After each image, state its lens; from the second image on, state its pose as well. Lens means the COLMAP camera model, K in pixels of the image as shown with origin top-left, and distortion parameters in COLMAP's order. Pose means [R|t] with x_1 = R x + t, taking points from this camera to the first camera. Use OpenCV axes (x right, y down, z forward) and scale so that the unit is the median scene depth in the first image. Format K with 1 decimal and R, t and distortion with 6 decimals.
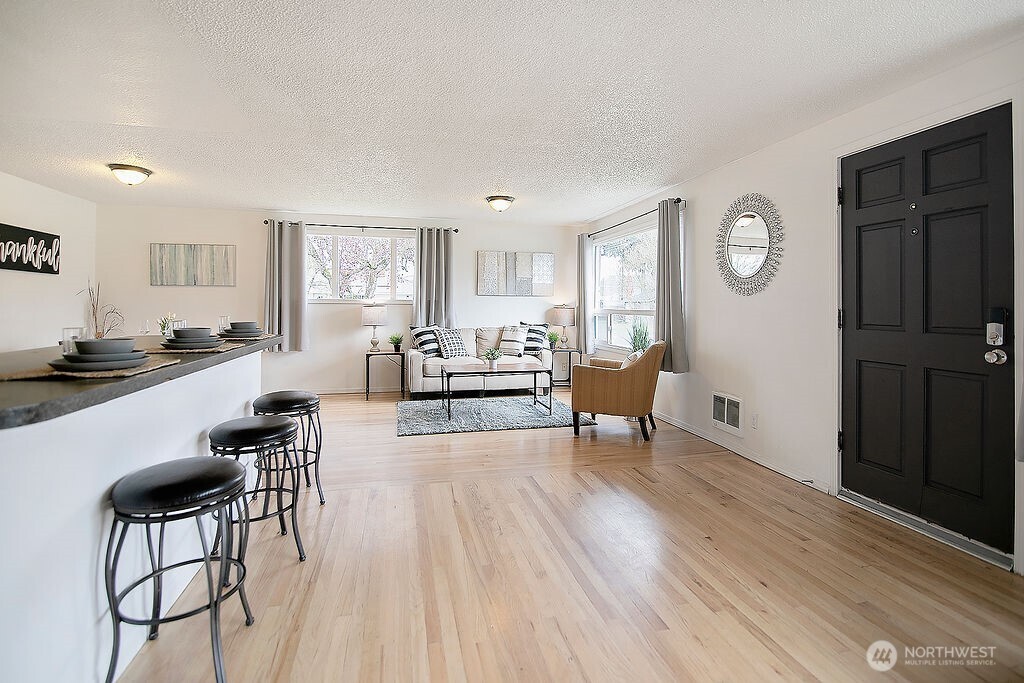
lens RADIAL K [[480.4, 0, 530.7], [0, 480.4, 331.3], [0, 0, 1]] dist [-0.028856, 0.002478]
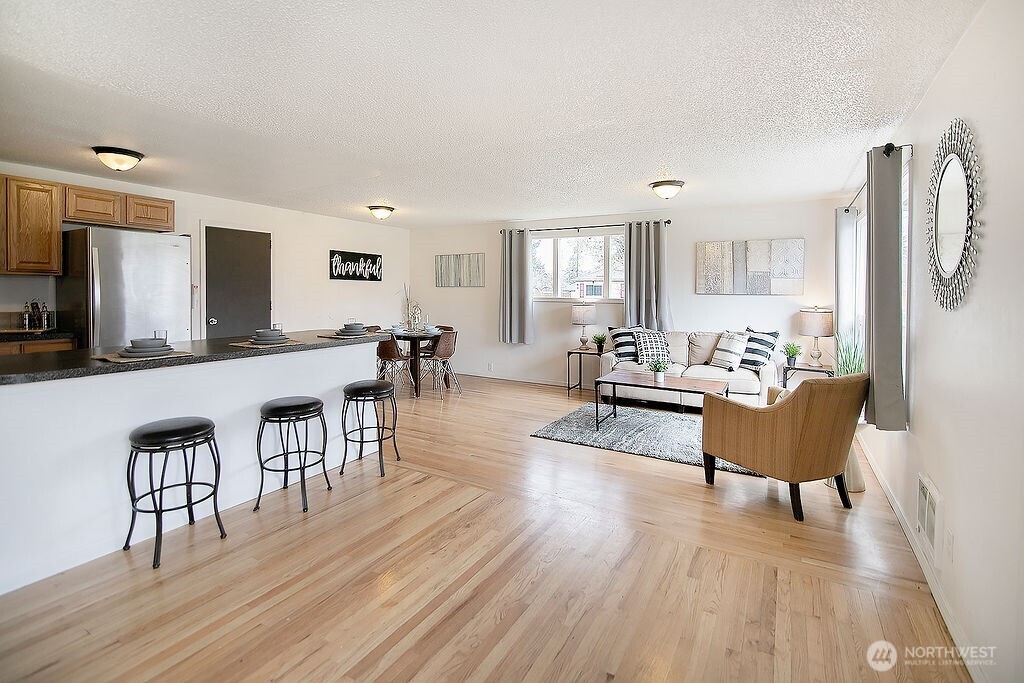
lens RADIAL K [[480.4, 0, 513.5], [0, 480.4, 337.0], [0, 0, 1]] dist [-0.028856, 0.002478]
pose [[0.699047, 0.067818, -0.711852, 0.351848], [-0.040512, 0.997650, 0.055262, -0.041195], [0.713927, -0.009792, 0.700152, 0.207861]]
